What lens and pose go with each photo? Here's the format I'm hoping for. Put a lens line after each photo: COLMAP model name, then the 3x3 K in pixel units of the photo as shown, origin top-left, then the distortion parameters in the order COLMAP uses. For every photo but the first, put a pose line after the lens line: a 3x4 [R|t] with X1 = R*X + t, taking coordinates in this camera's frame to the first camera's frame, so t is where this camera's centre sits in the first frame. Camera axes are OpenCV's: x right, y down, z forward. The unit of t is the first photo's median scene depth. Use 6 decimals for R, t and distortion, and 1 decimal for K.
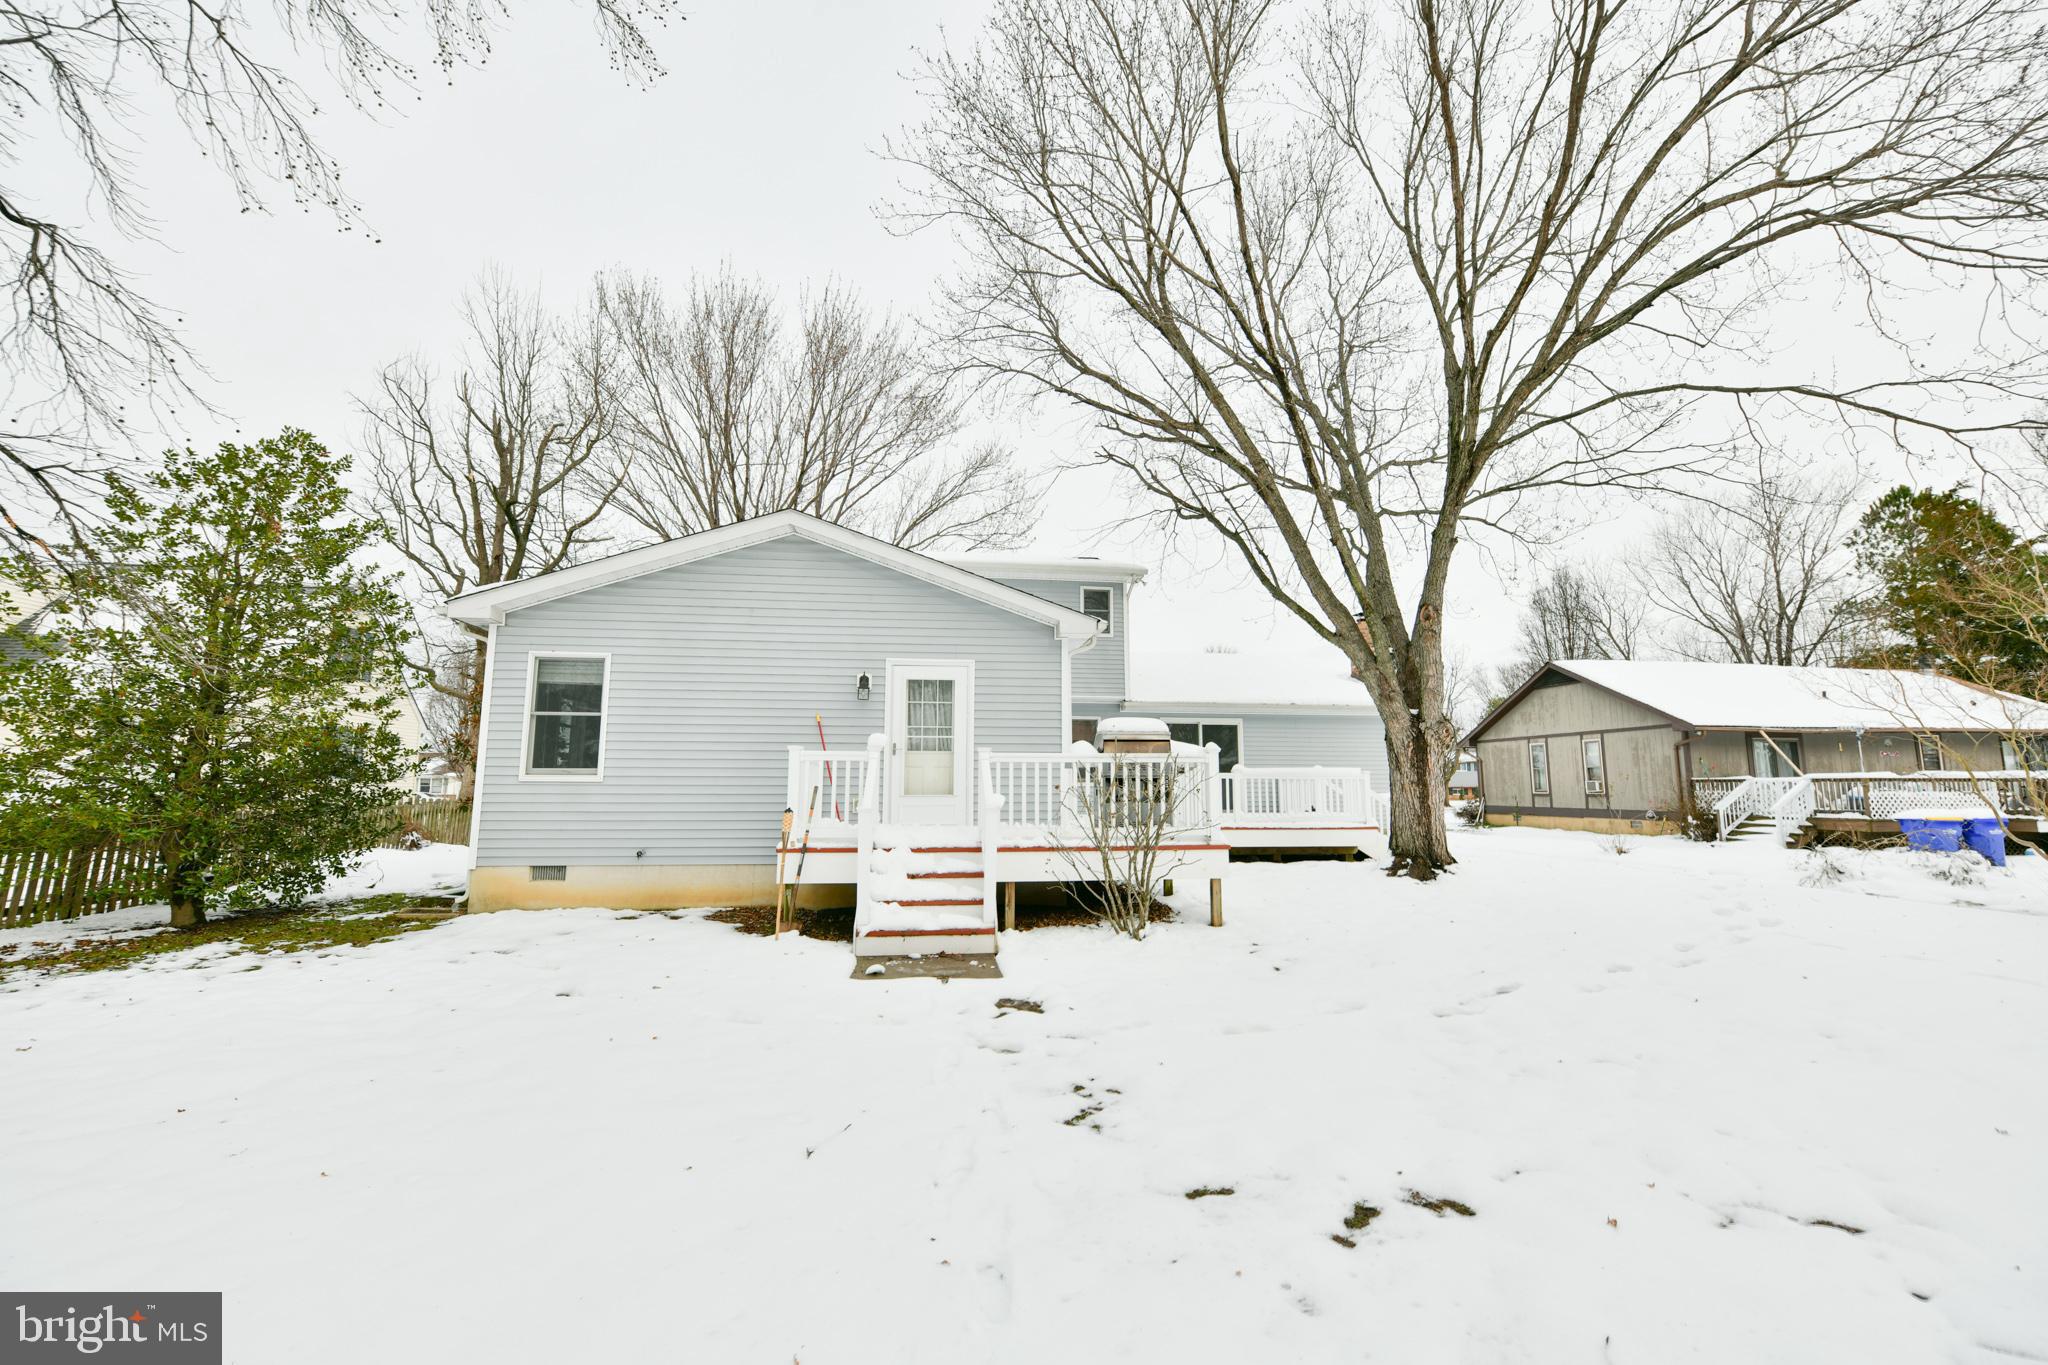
lens RADIAL K [[809.5, 0, 1024.0], [0, 809.5, 682.5], [0, 0, 1]] dist [-0.007932, 0.000336]
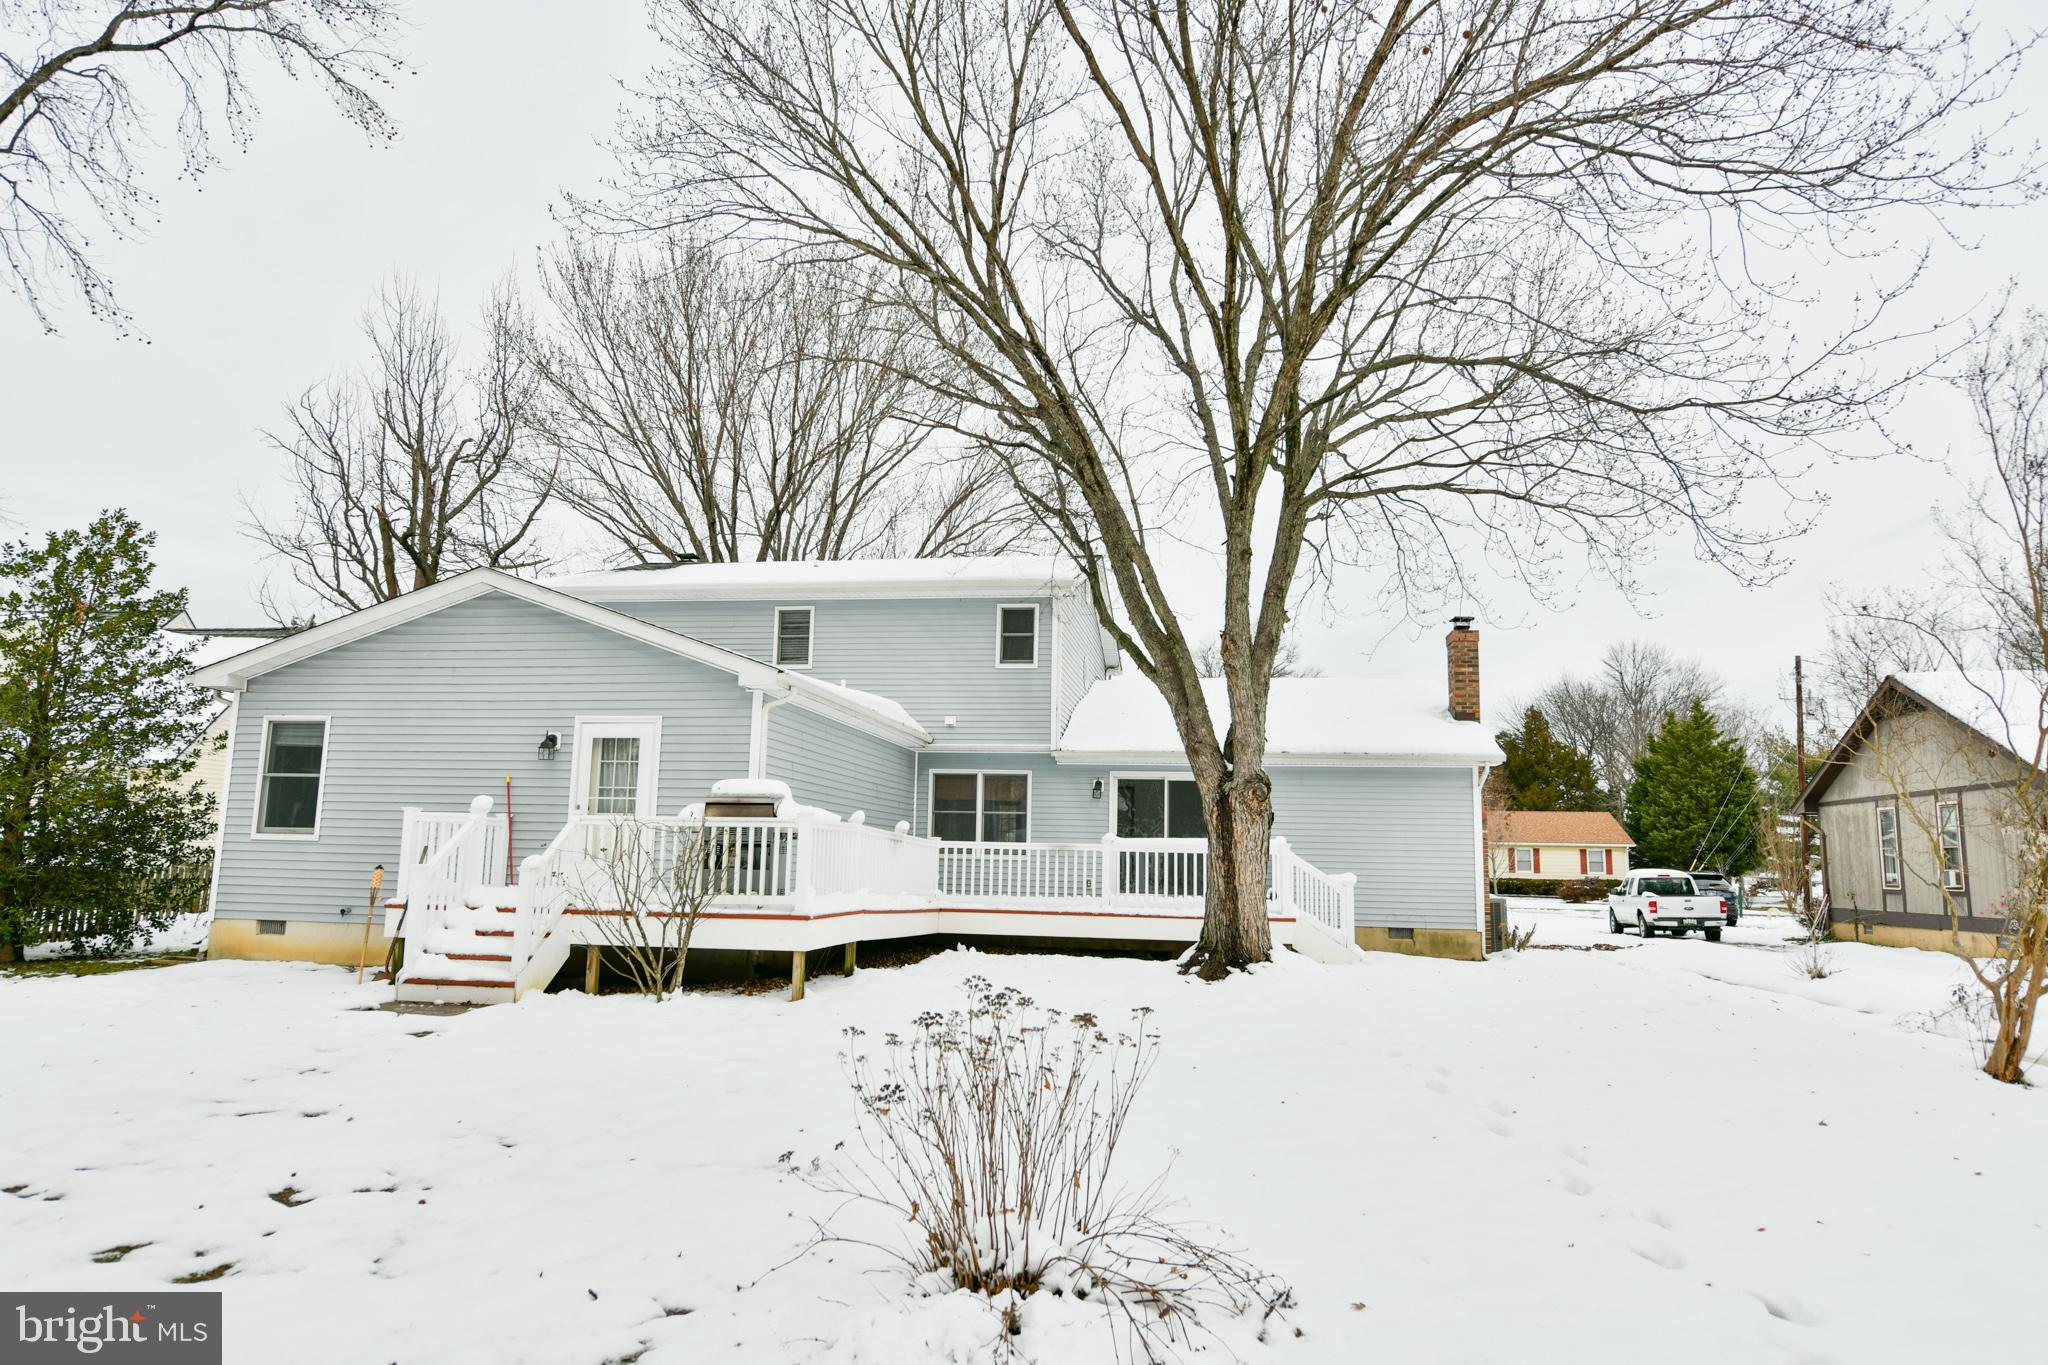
lens RADIAL K [[1249.9, 0, 1024.0], [0, 1249.9, 682.5], [0, 0, 1]] dist [-0.002814, -0.002113]
pose [[0.960412, -0.022261, -0.277693, 0.753931], [0.016755, 0.999613, -0.022185, -0.027905], [0.278080, 0.016654, 0.960414, -0.273741]]
